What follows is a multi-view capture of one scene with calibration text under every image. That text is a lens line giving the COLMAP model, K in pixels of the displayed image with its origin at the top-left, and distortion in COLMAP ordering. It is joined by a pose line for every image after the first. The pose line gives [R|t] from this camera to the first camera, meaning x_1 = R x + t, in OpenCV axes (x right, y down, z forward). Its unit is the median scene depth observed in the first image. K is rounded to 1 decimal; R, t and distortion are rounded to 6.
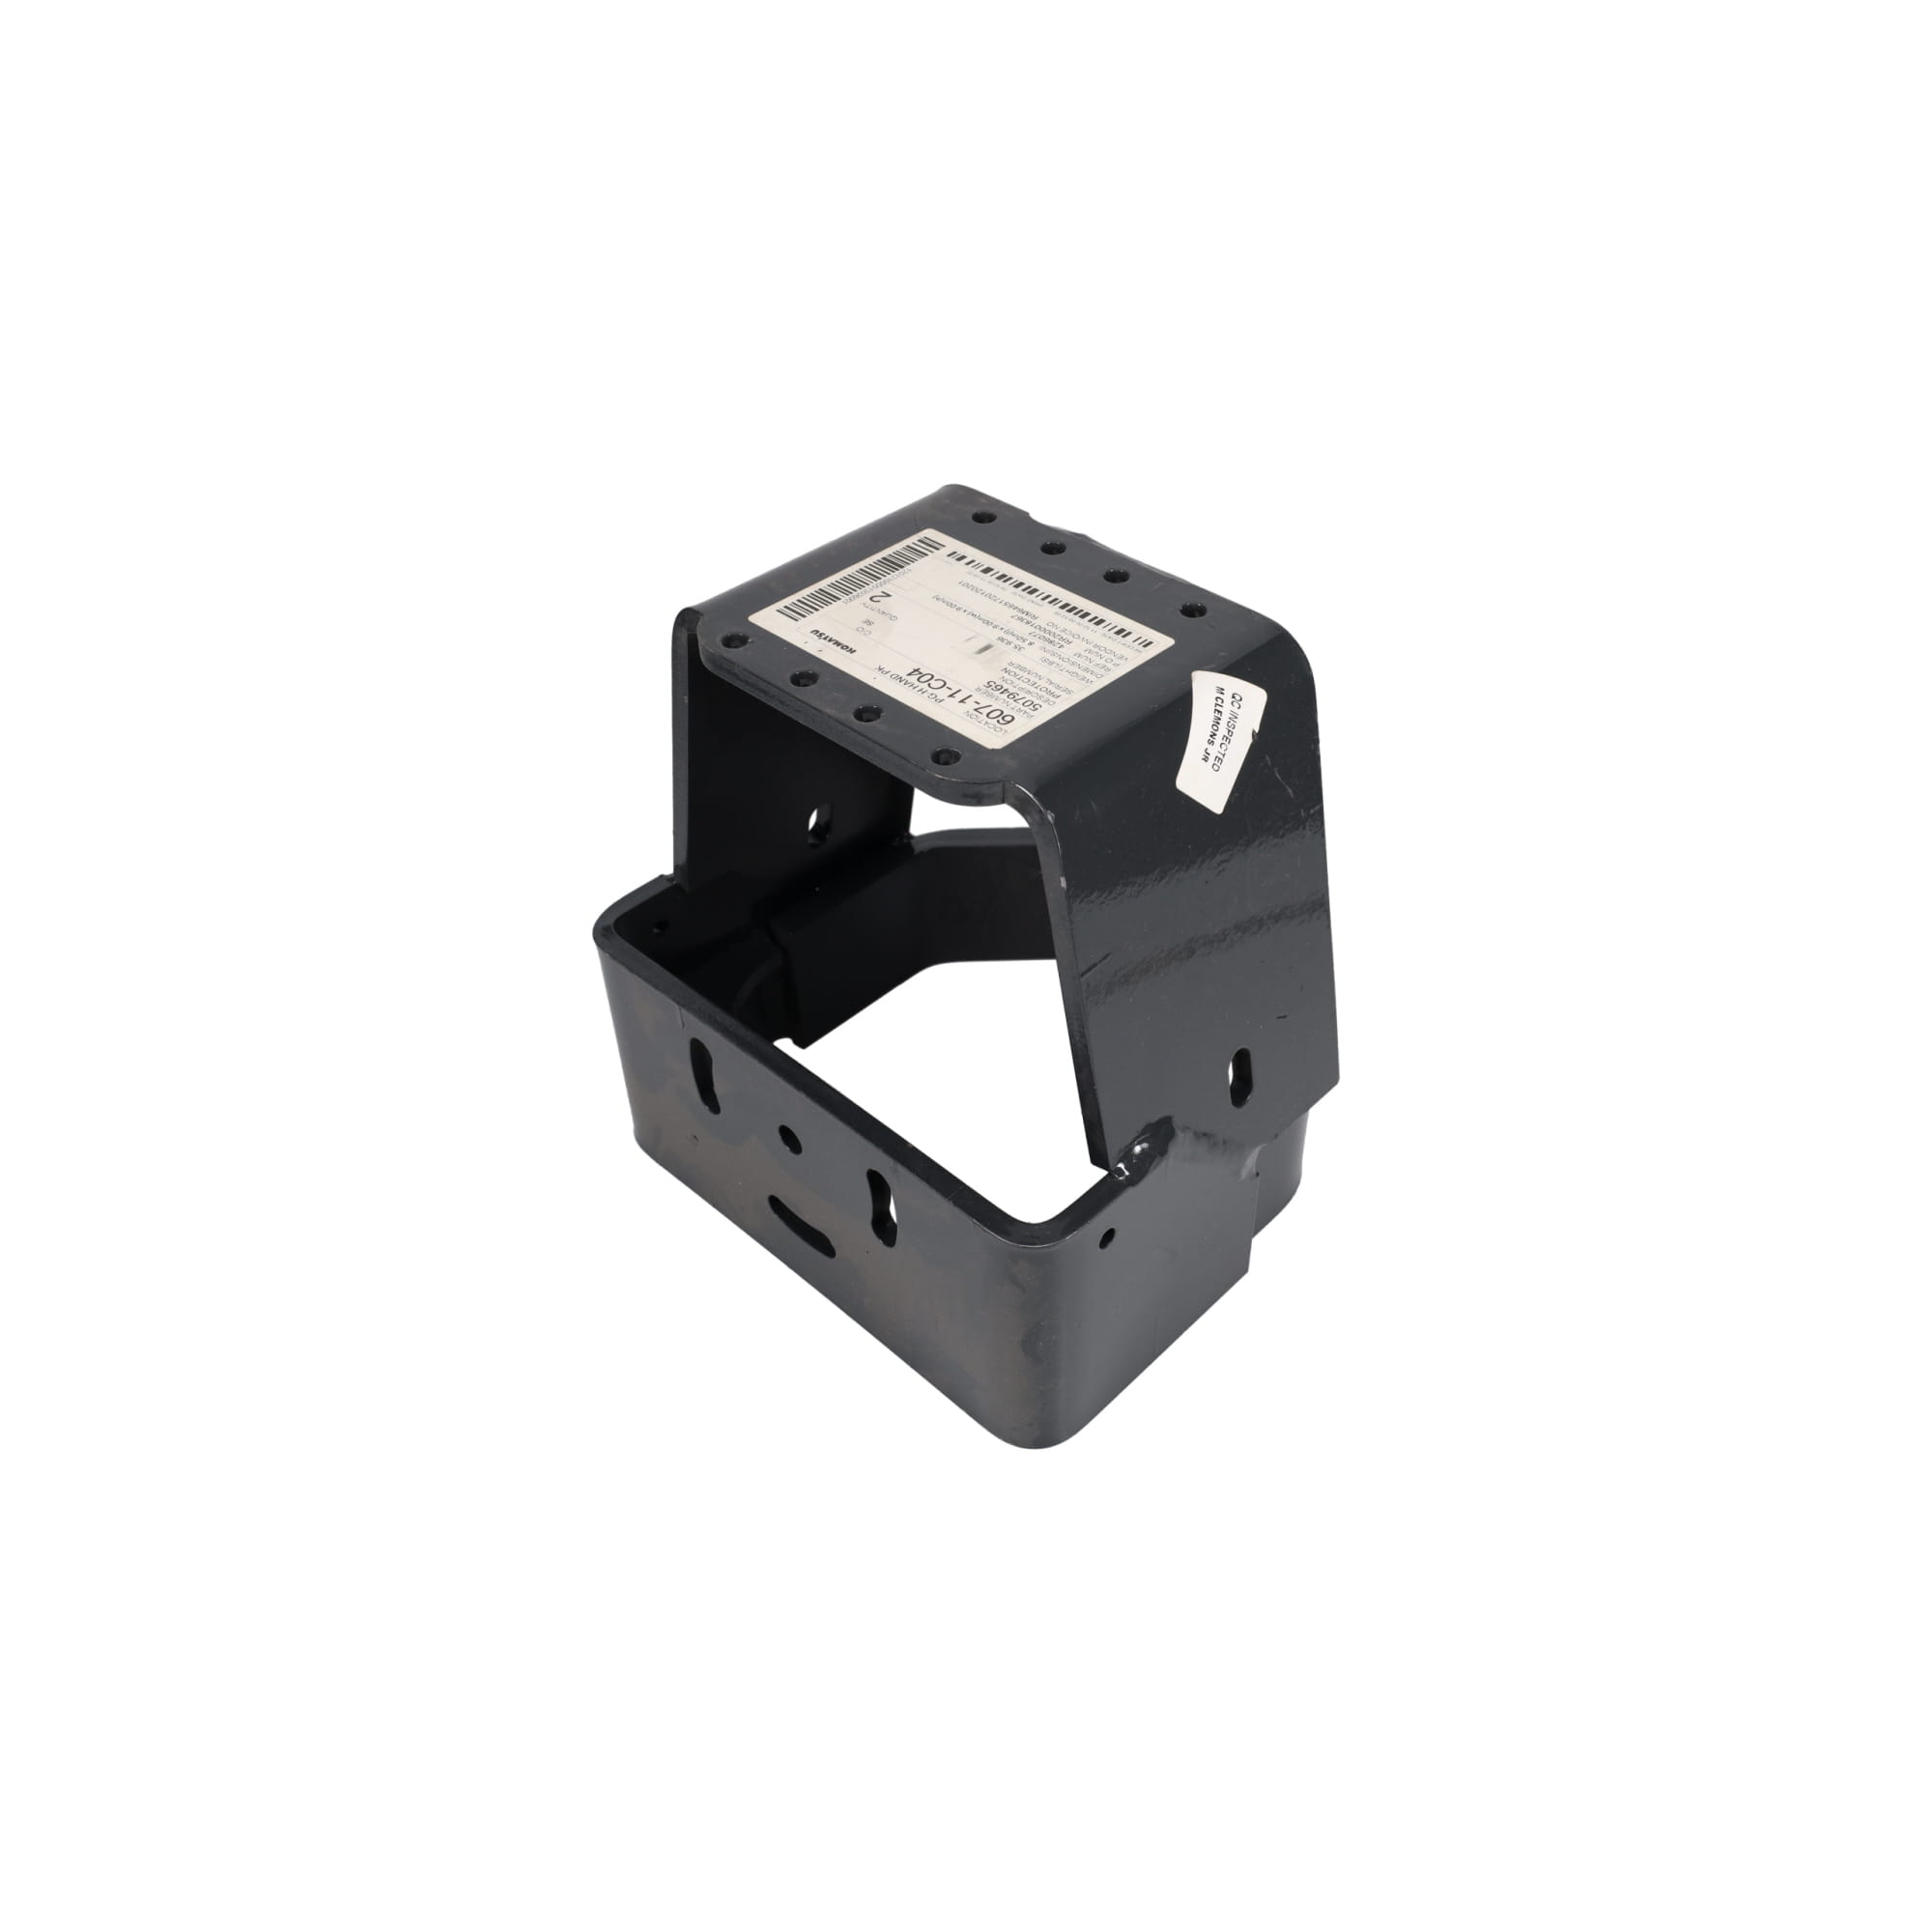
lens RADIAL K [[1880.5, 0, 963.8], [0, 1880.5, 956.2], [0, 0, 1]] dist [0.042686, 0.000000]
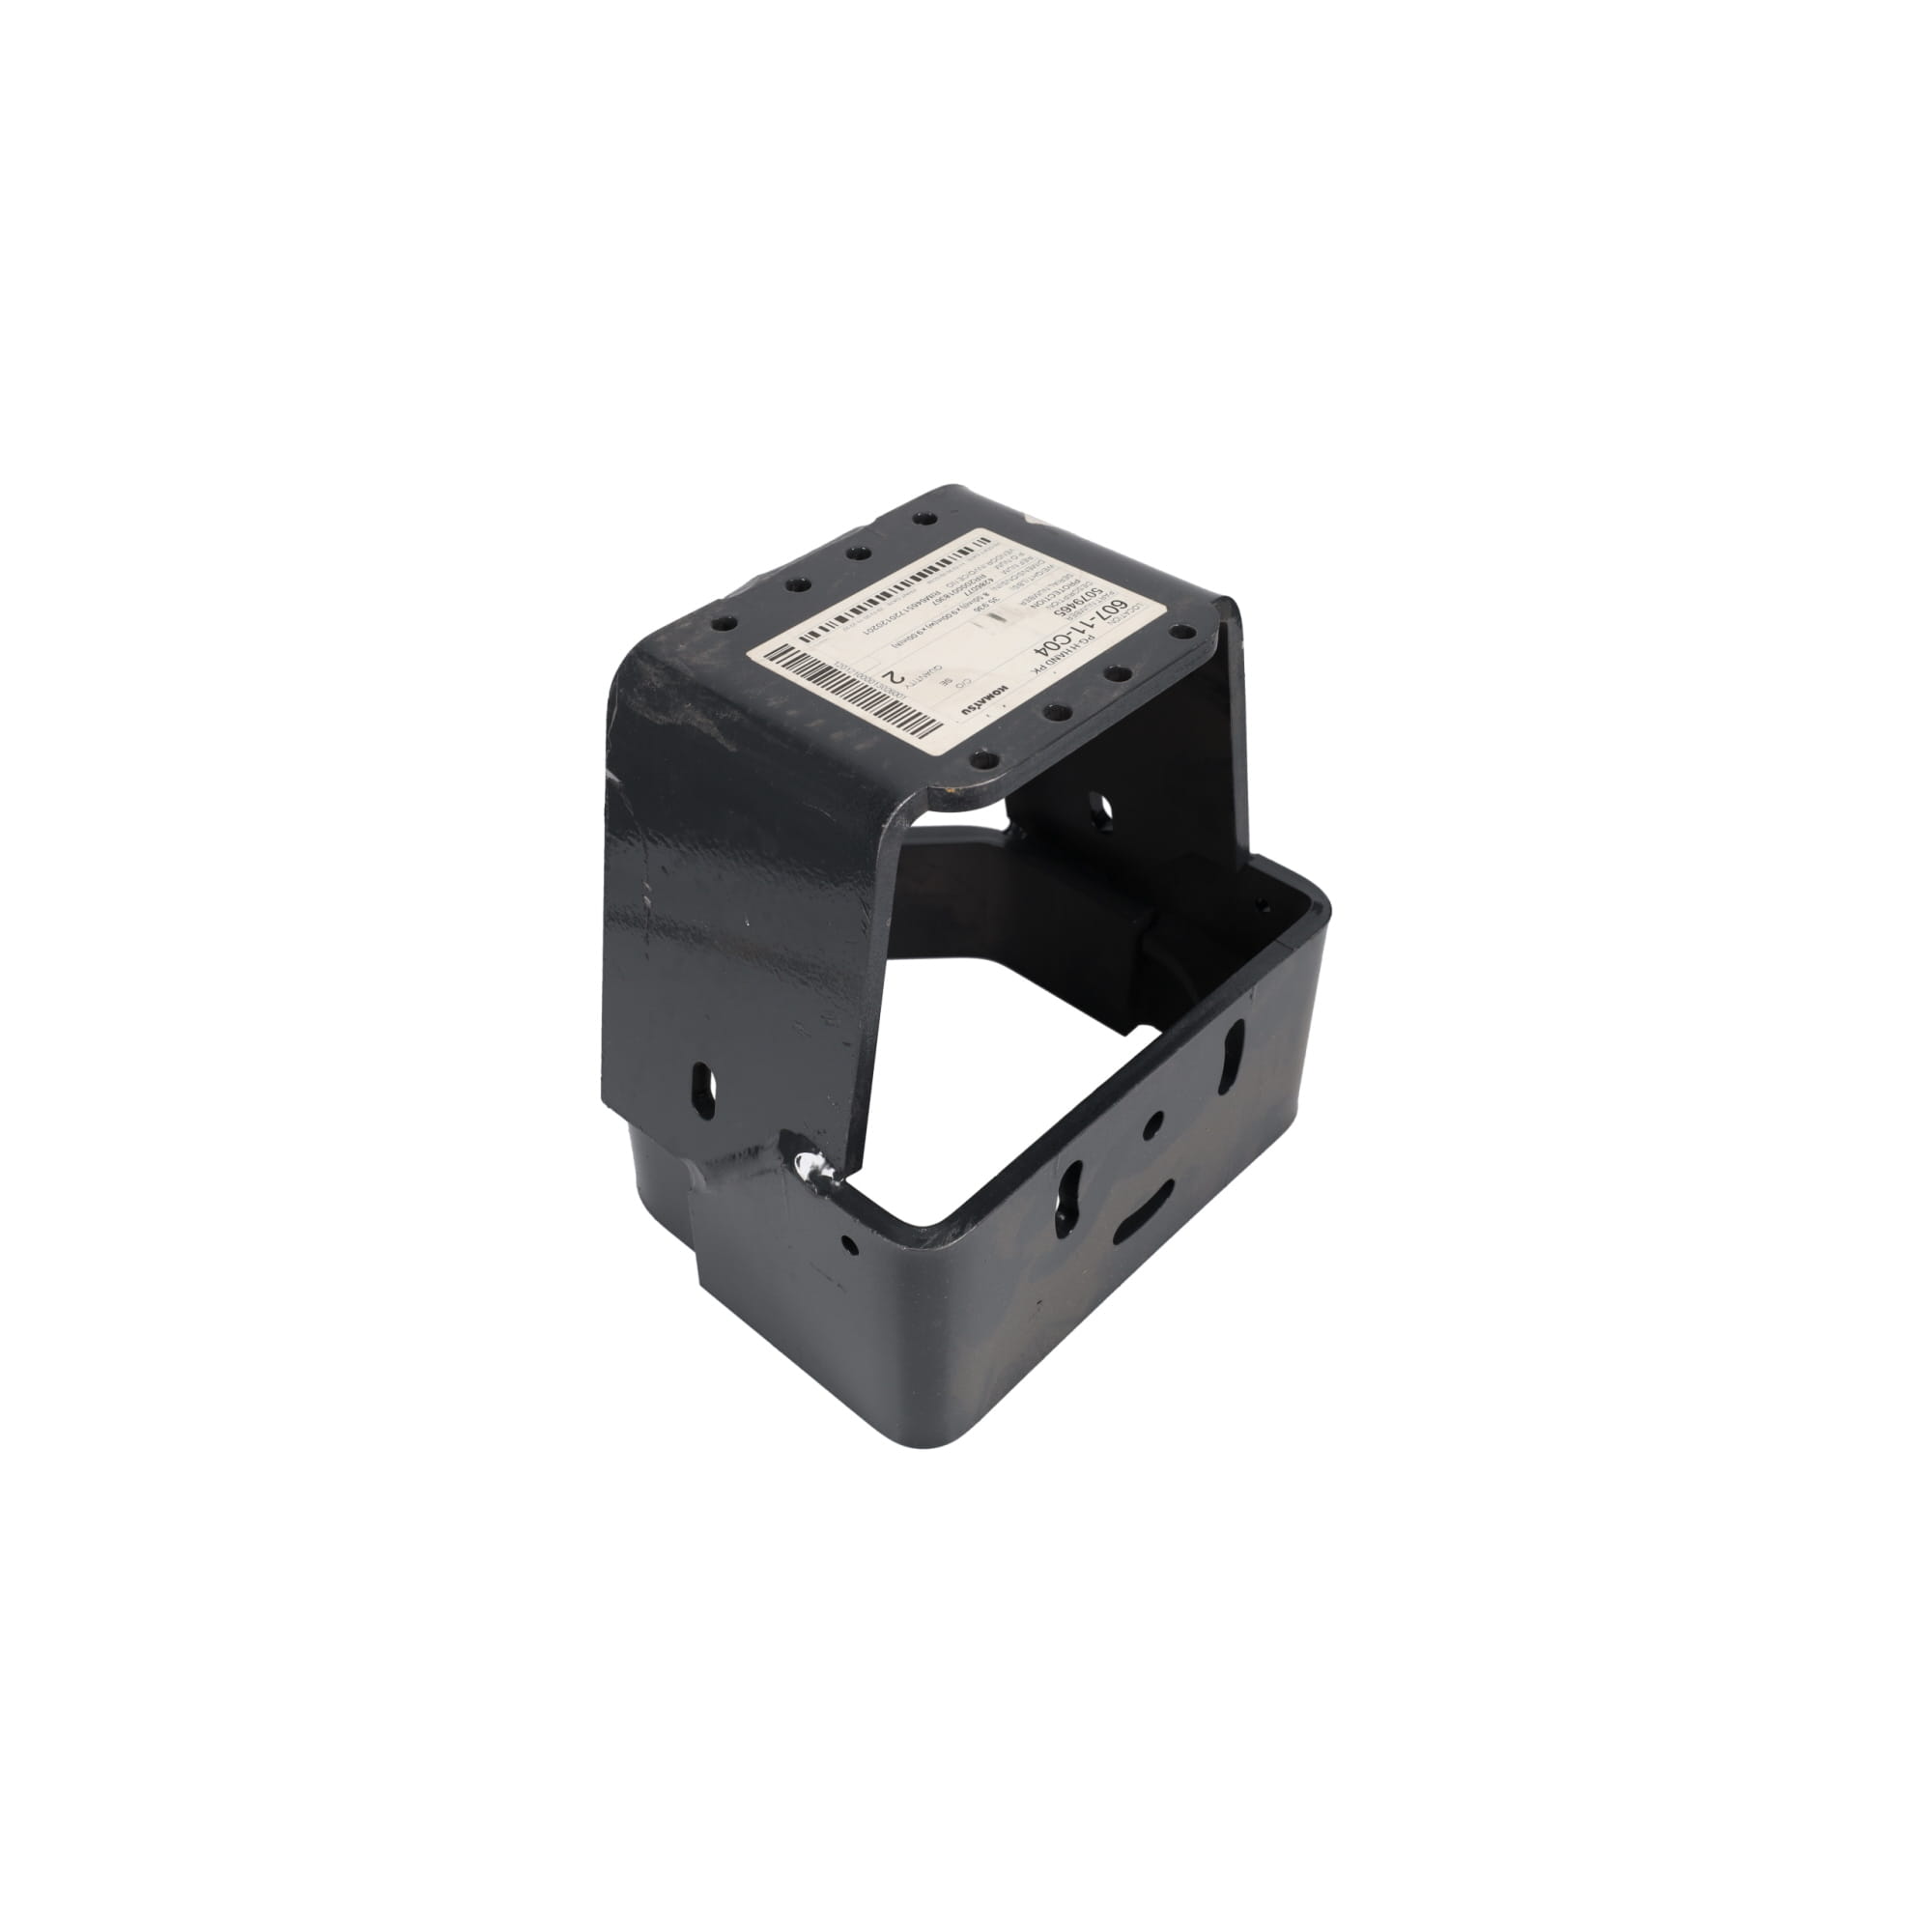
lens RADIAL K [[1880.5, 0, 961.5], [0, 1880.5, 955.1], [0, 0, 1]] dist [0.042686, 0.000000]
pose [[-0.037702, -0.639657, 0.767735, -0.884301], [0.654689, 0.564622, 0.502578, -0.581160], [-0.754958, 0.521576, 0.397489, 0.694185]]
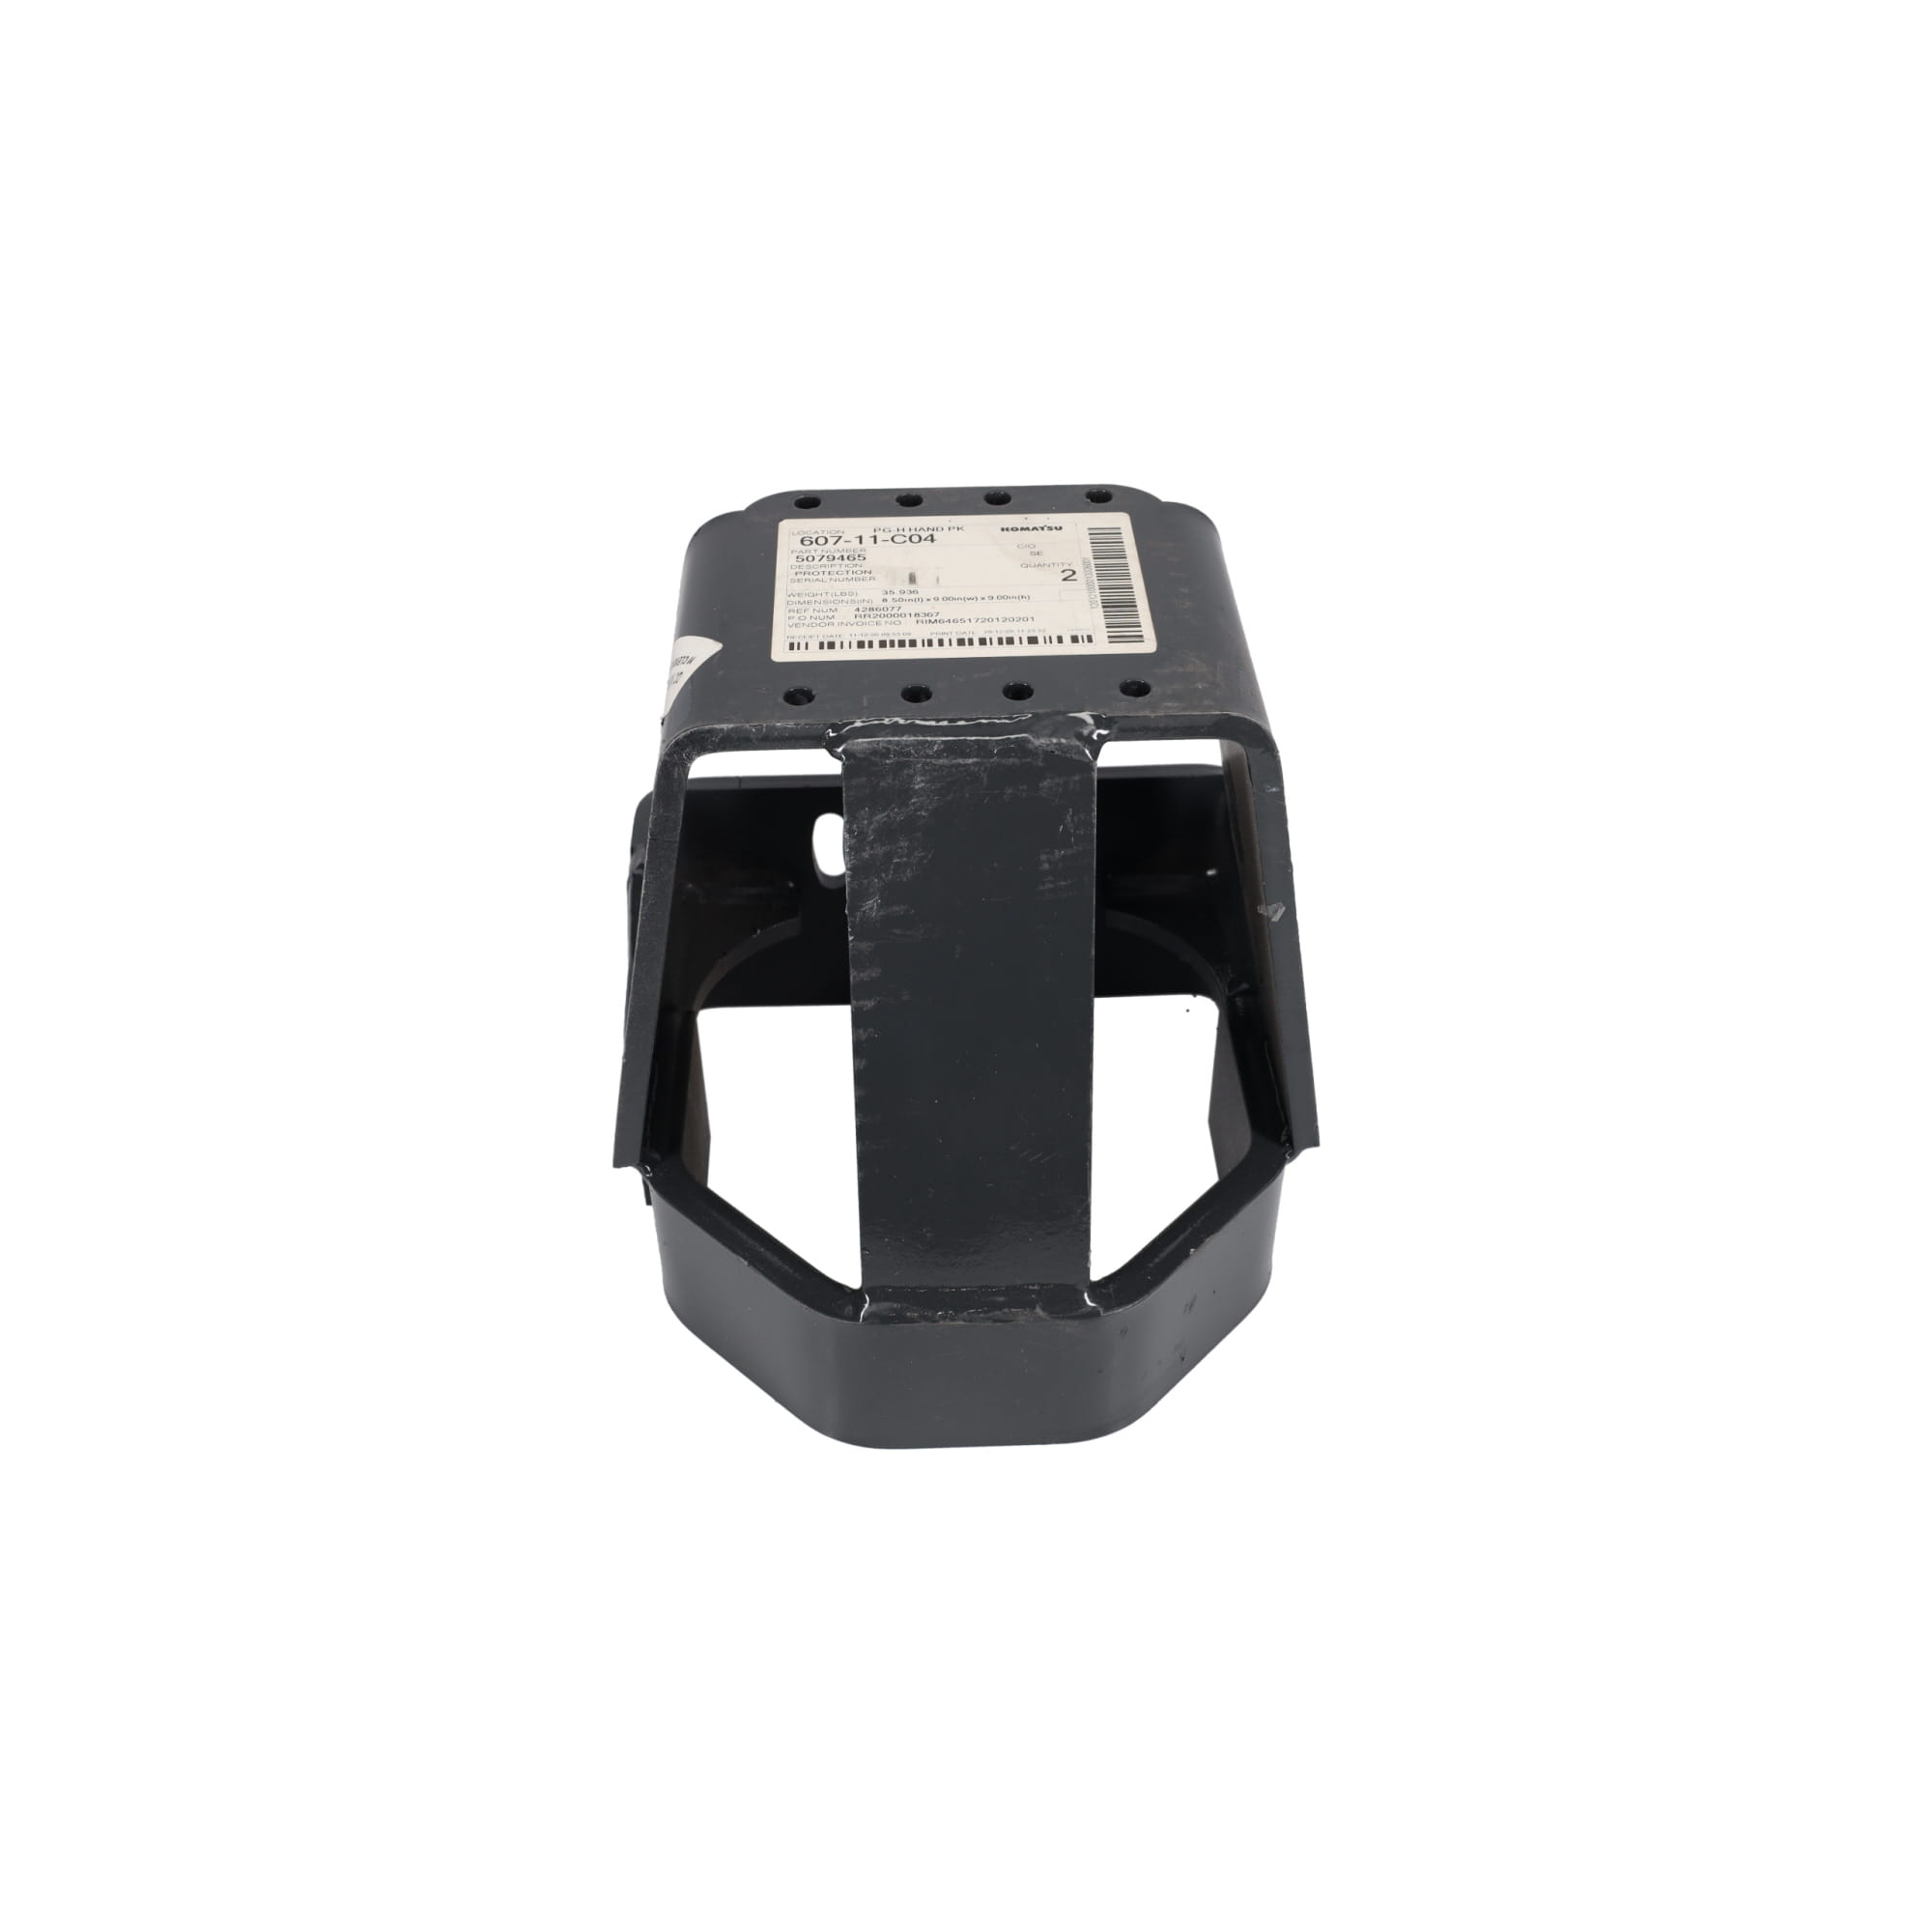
lens RADIAL K [[1880.5, 0, 954.8], [0, 1880.5, 947.8], [0, 0, 1]] dist [0.042686, 0.000000]
pose [[-0.684696, 0.493950, -0.535916, 0.602039], [-0.460784, 0.276330, 0.843398, -0.927035], [0.564686, 0.824412, 0.038402, 1.118577]]
